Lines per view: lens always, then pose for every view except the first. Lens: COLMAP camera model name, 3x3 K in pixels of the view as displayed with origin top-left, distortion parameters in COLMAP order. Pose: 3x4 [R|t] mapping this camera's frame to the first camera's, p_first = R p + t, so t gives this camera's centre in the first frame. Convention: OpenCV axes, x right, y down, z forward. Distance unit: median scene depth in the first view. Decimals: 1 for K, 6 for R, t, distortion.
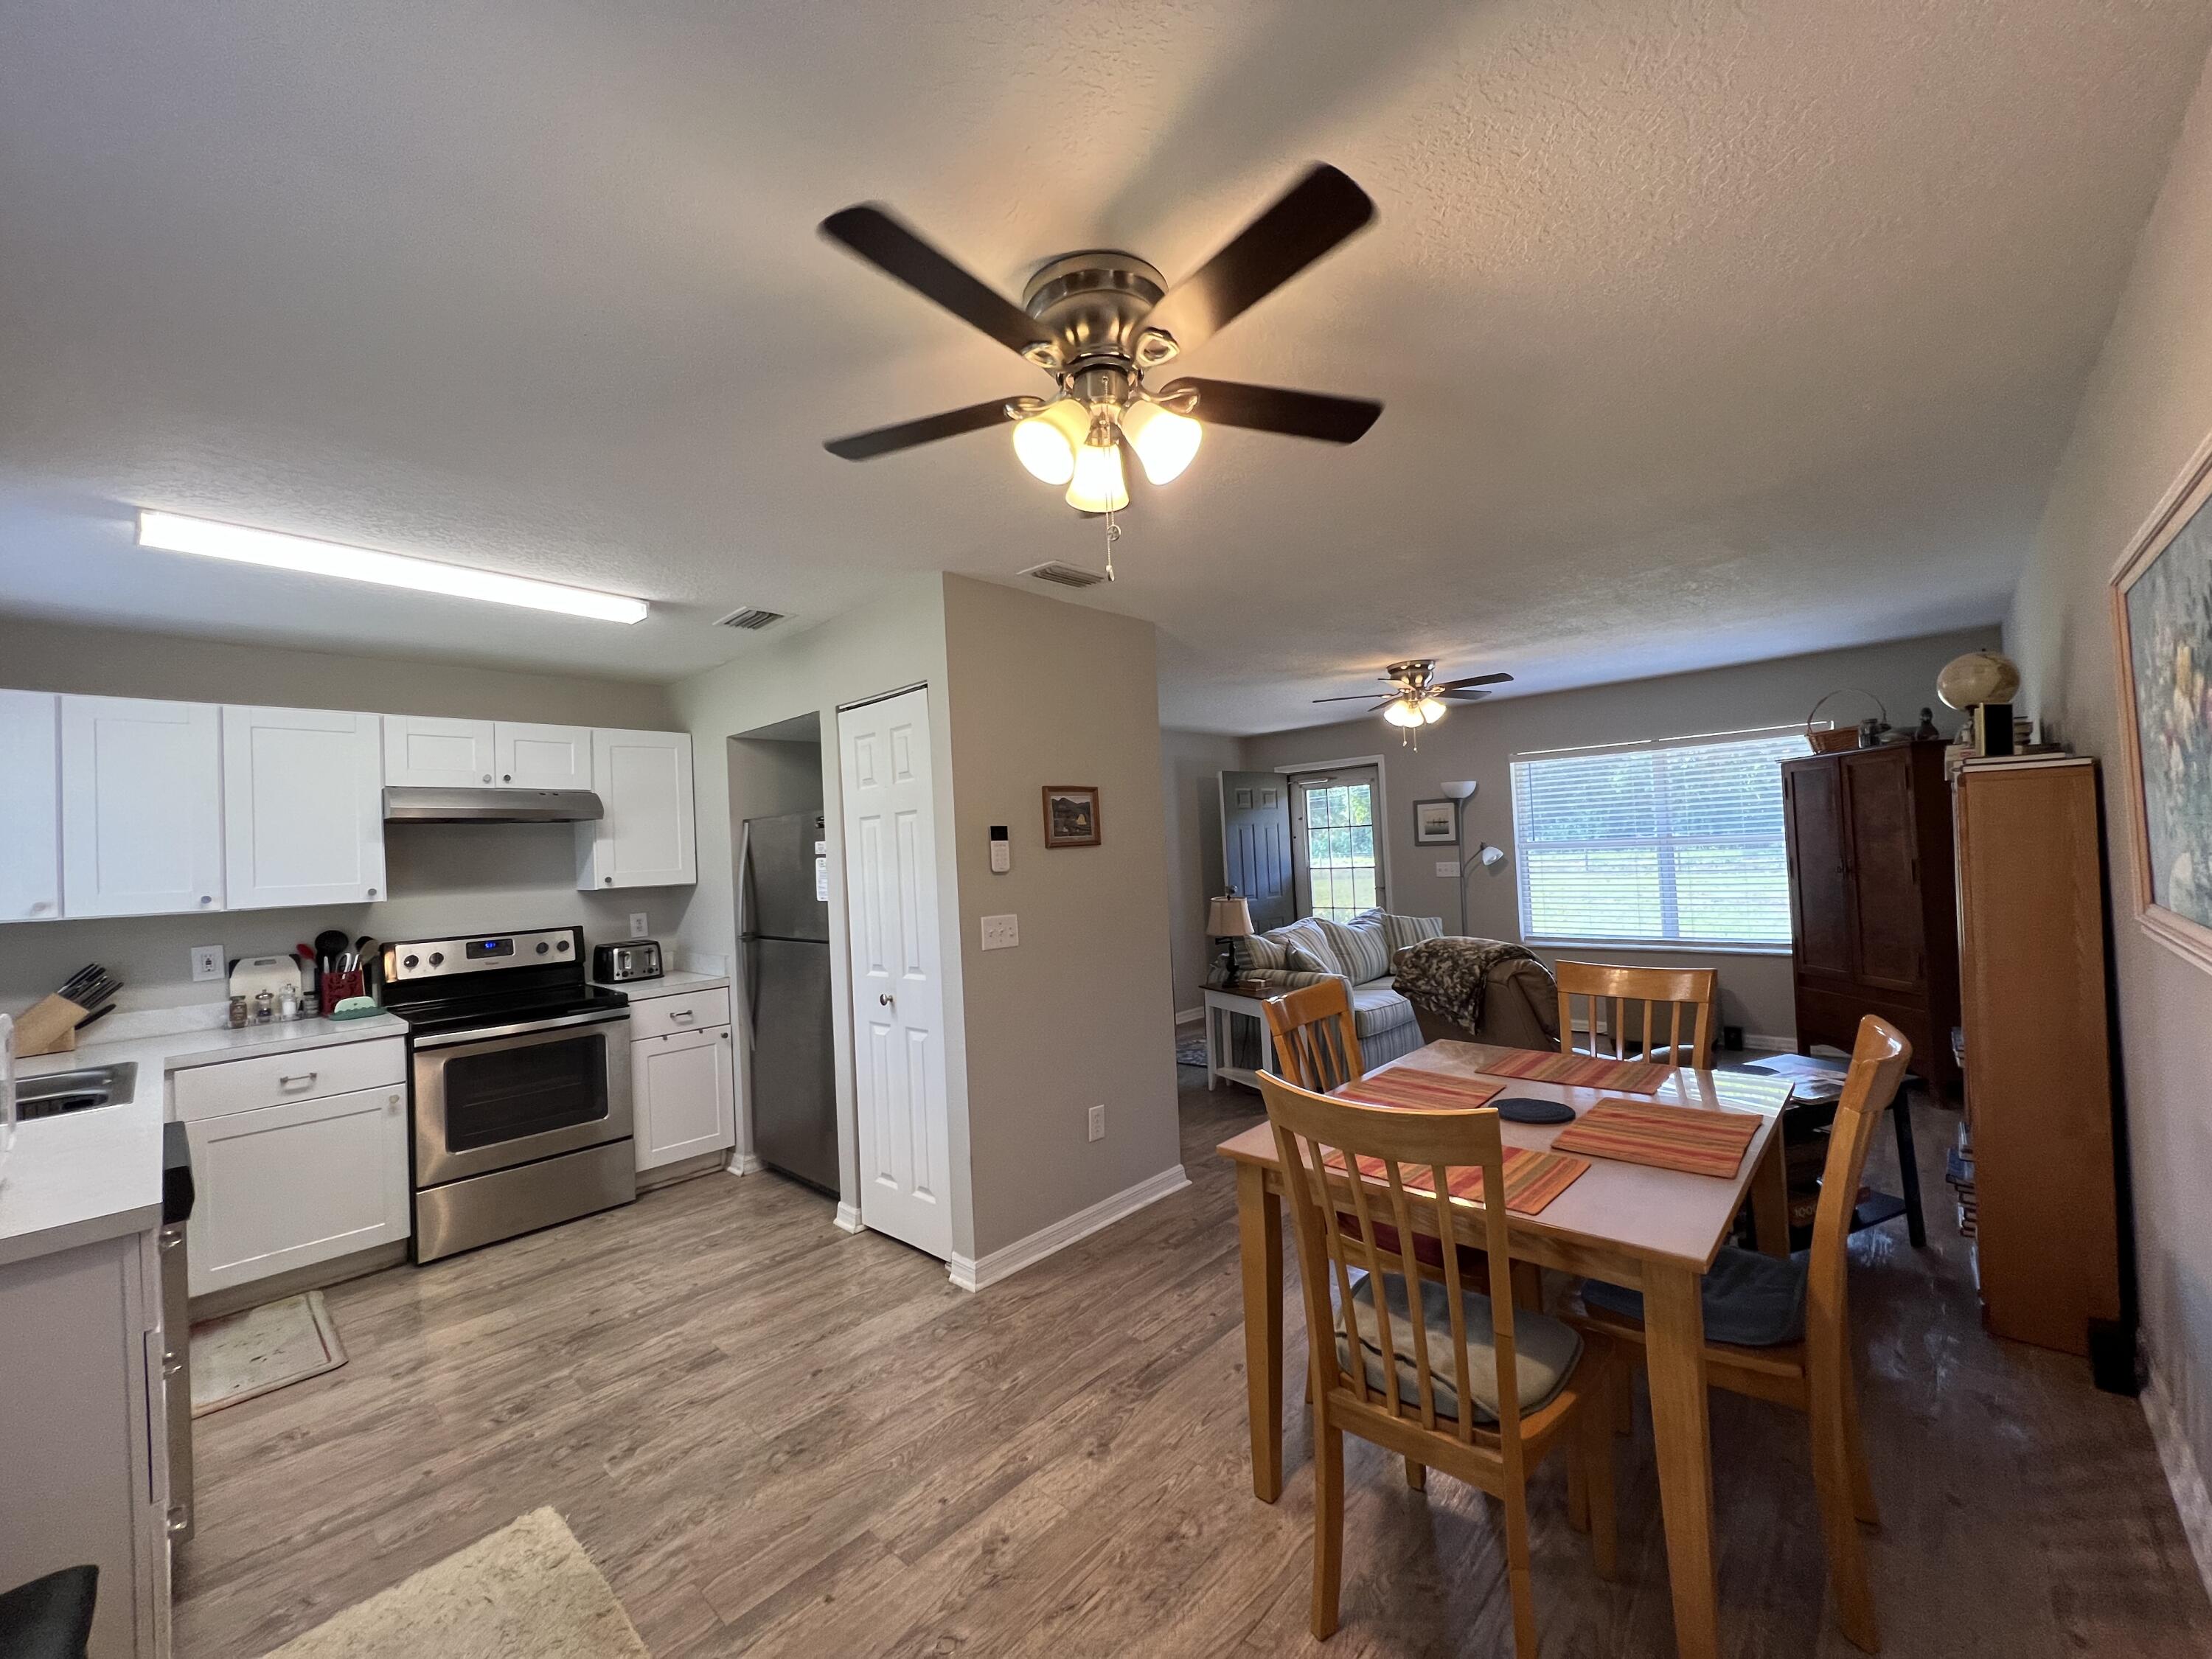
lens RADIAL K [[884.6, 0, 1107.0], [0, 884.6, 833.9], [0, 0, 1]] dist [-0.000193, 0.000565]
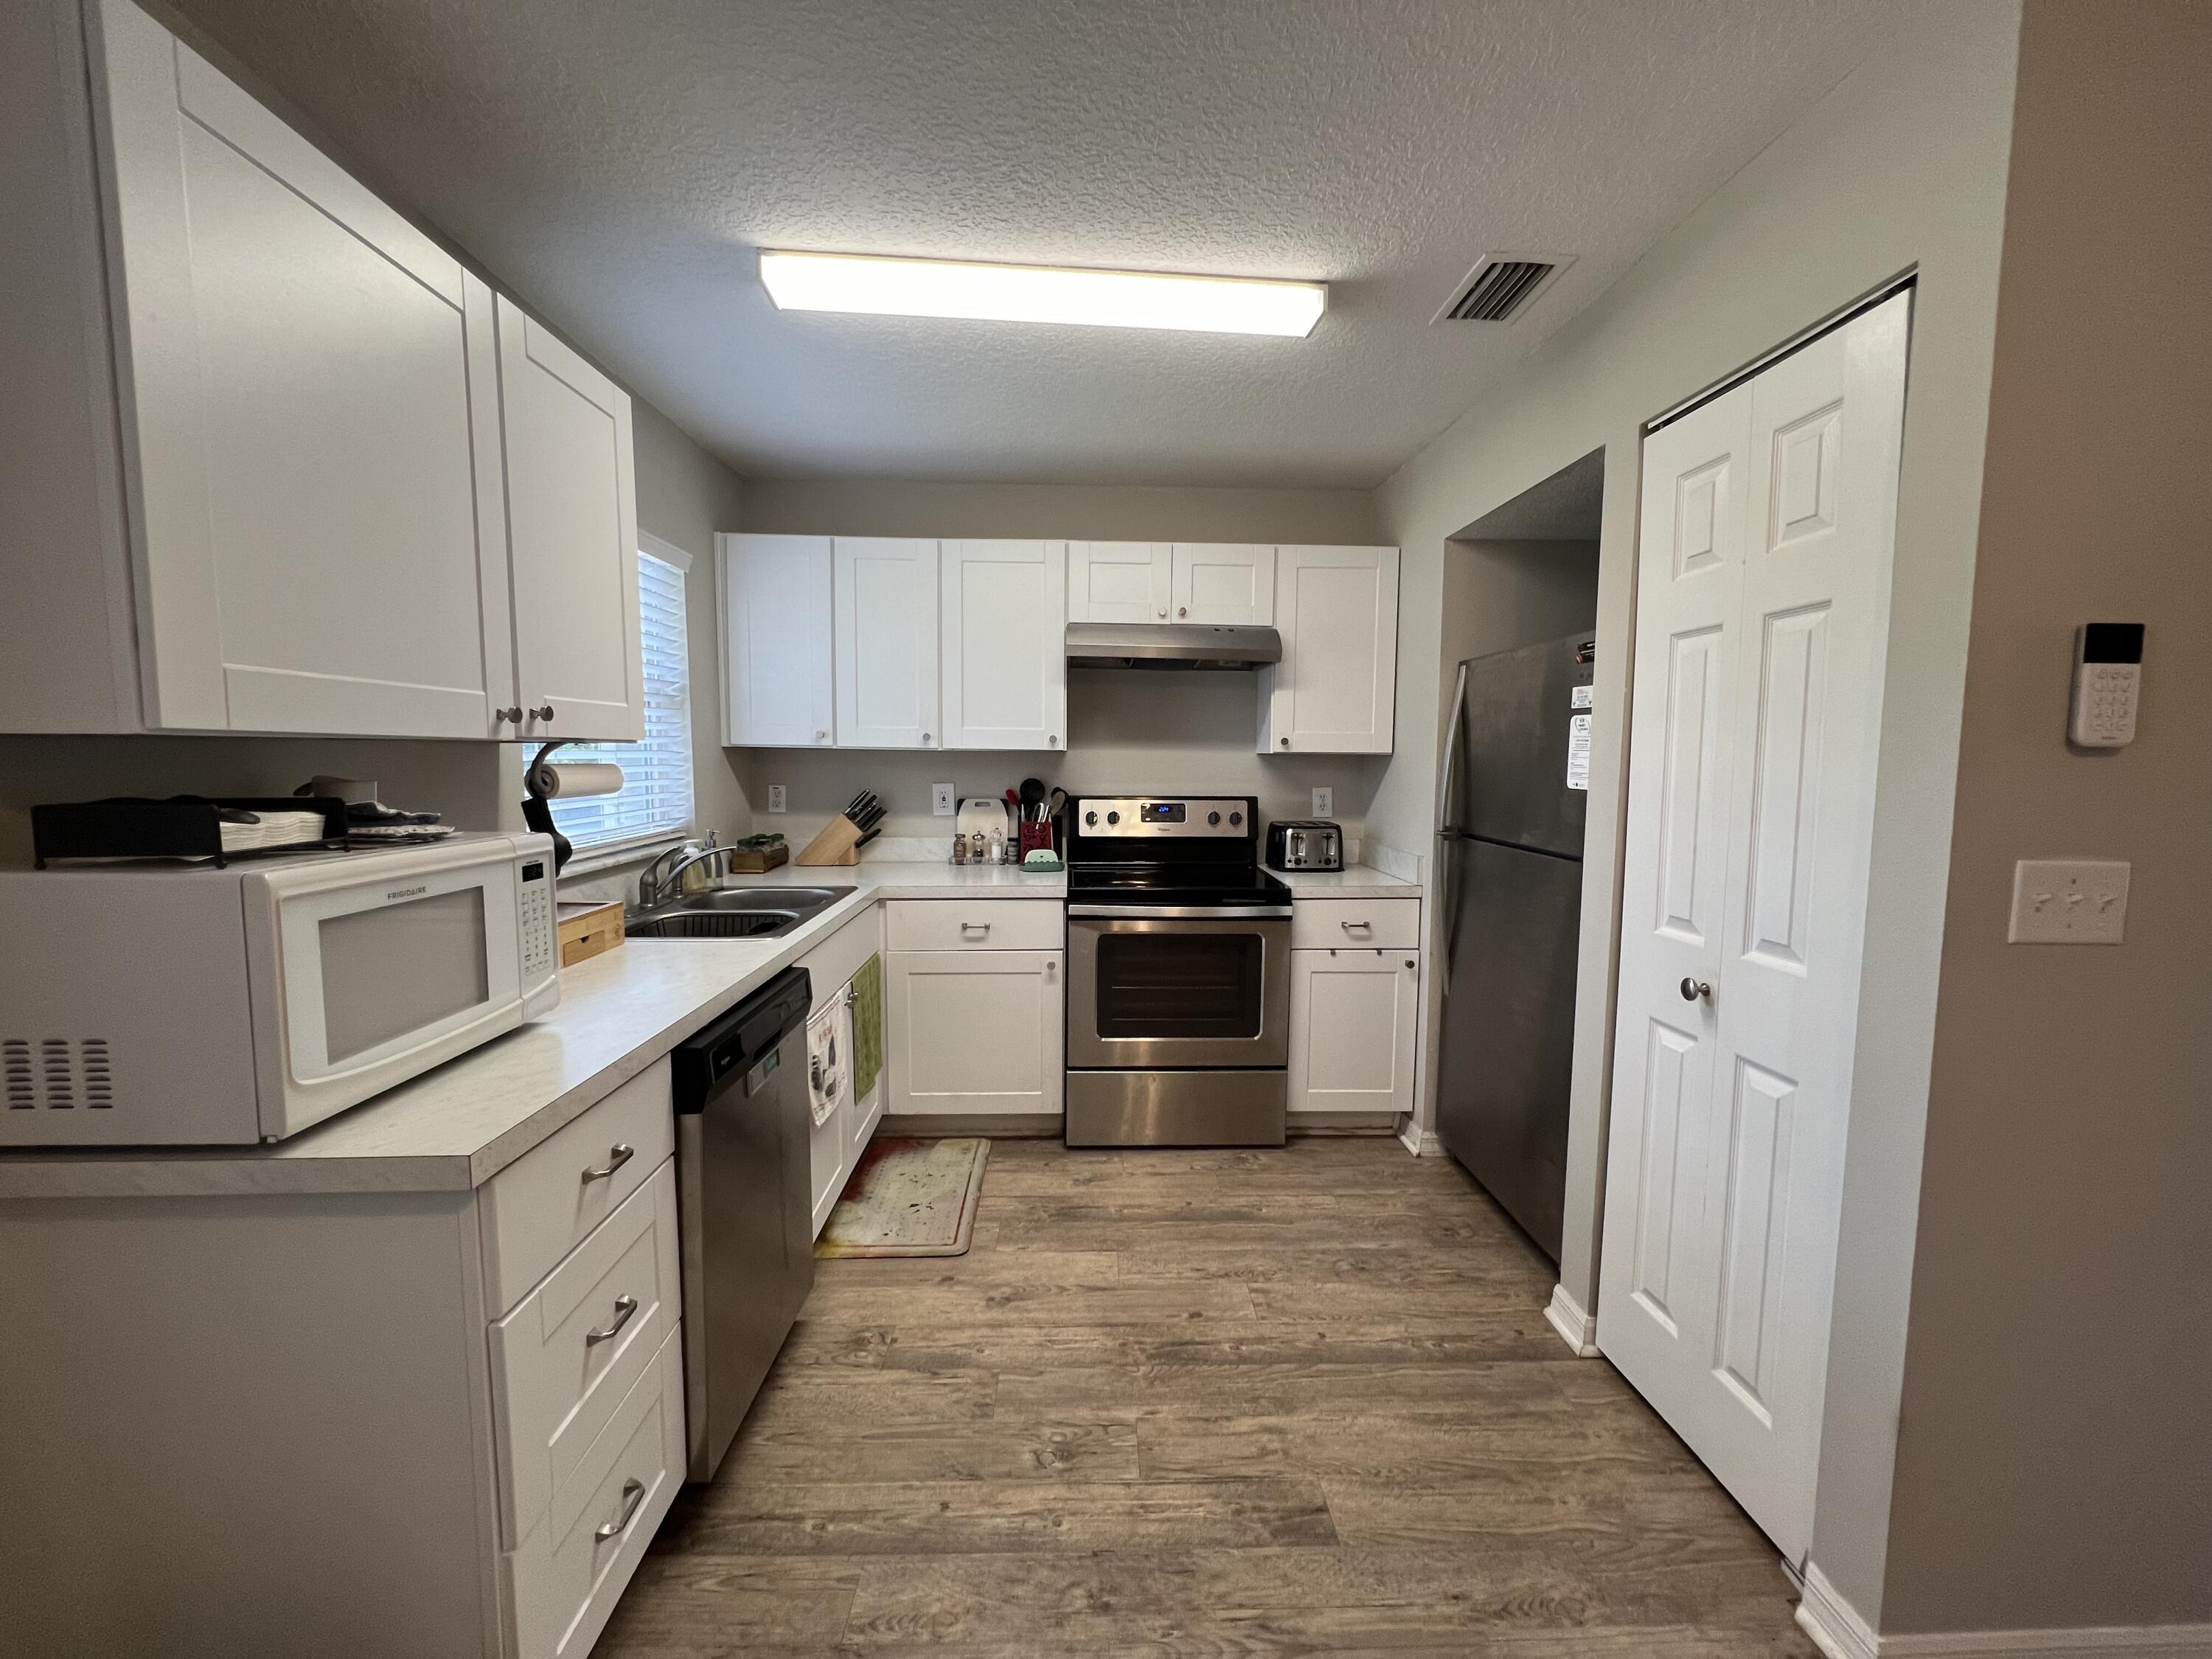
lens RADIAL K [[884.6, 0, 1107.0], [0, 884.6, 833.9], [0, 0, 1]] dist [-0.000193, 0.000565]
pose [[0.706693, 0.116763, -0.697819, -0.144194], [-0.028841, 0.990223, 0.136482, 0.038127], [0.706932, -0.076325, 0.703151, 0.407666]]
